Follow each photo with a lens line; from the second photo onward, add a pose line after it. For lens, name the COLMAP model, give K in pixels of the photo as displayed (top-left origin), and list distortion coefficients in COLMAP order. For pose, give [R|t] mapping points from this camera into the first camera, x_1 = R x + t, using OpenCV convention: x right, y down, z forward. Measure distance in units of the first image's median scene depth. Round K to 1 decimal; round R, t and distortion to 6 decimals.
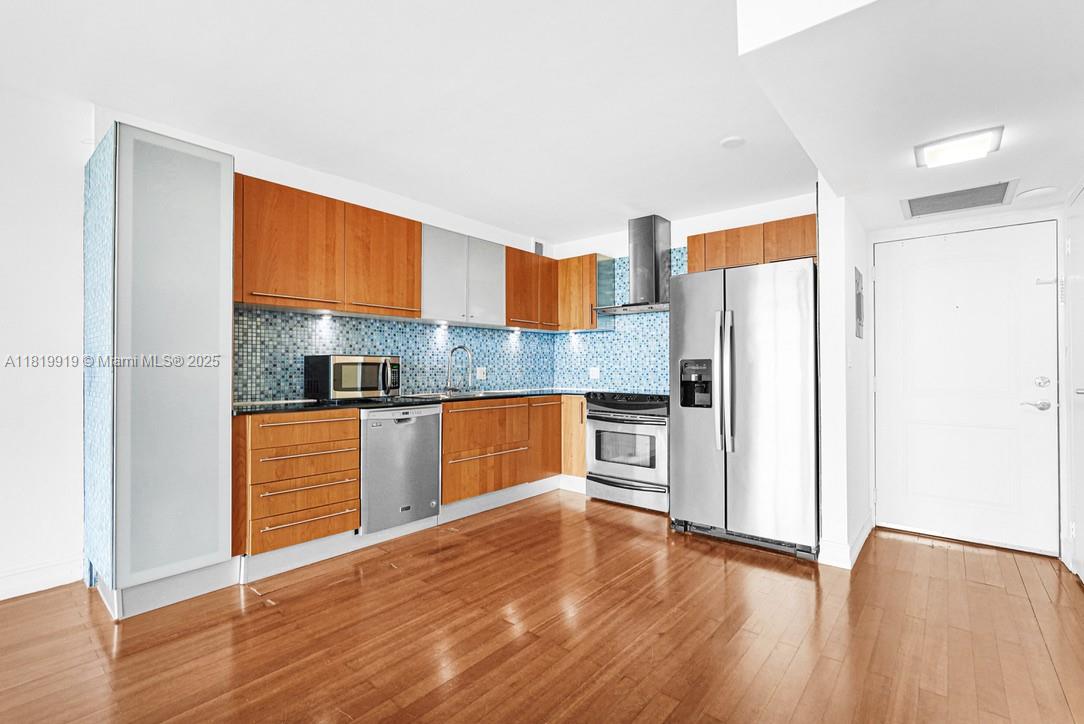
lens RADIAL K [[495.8, 0, 542.0], [0, 495.8, 362.0], [0, 0, 1]] dist [-0.001661, 0.000281]
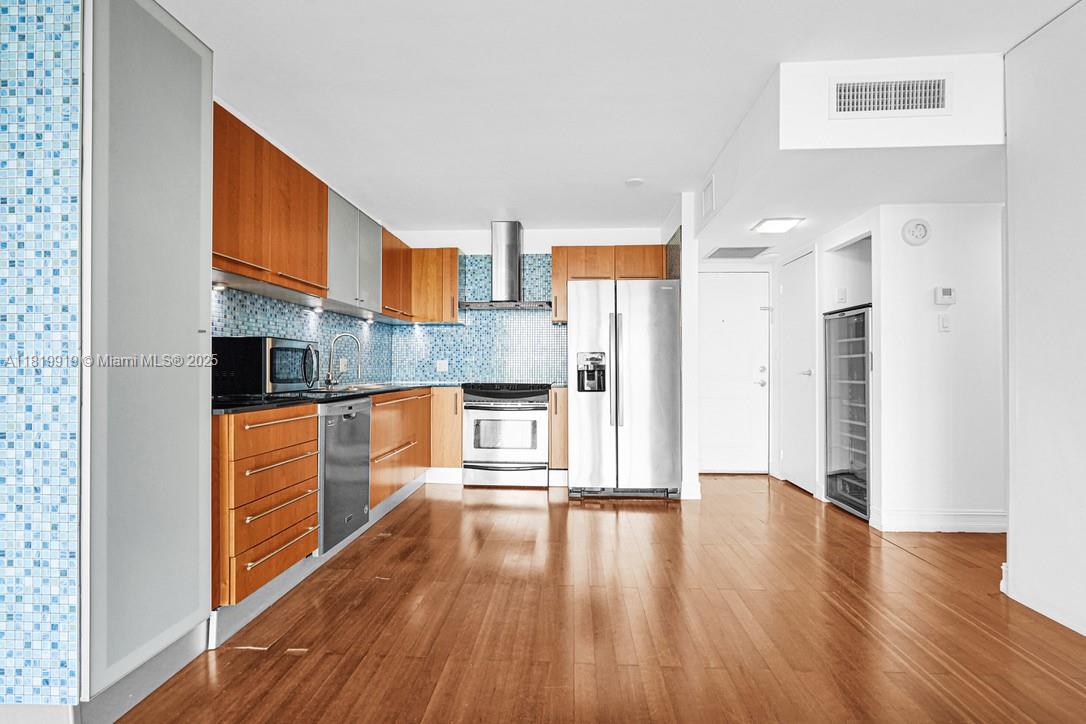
lens RADIAL K [[503.0, 0, 543.0], [0, 503.0, 362.0], [0, 0, 1]] dist [-0.000405, 0.000872]
pose [[0.792721, 0.006995, 0.609545, -0.438222], [-0.007534, 0.999970, -0.001677, 0.018119], [-0.609539, -0.003263, 0.792750, 0.083445]]
